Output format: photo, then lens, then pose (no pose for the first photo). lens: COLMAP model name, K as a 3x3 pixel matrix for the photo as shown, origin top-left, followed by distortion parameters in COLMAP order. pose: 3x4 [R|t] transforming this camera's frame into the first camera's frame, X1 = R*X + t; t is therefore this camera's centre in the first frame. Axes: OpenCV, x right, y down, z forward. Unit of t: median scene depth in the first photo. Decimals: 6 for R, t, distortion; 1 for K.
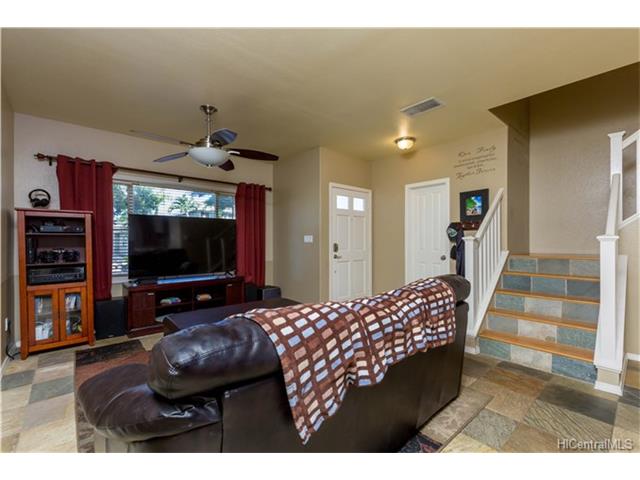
lens RADIAL K [[290.2, 0, 321.7], [0, 290.2, 243.0], [0, 0, 1]] dist [-0.000541, 0.000322]
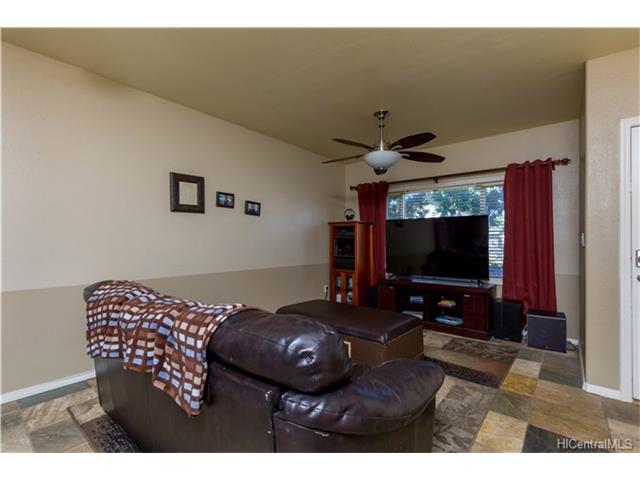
lens RADIAL K [[290.2, 0, 321.7], [0, 290.2, 243.0], [0, 0, 1]] dist [-0.000541, 0.000322]
pose [[0.175748, 0.009777, -0.984387, 0.452440], [-0.008171, 0.999931, 0.008473, -0.009997], [0.984401, 0.006554, 0.175816, 0.470295]]
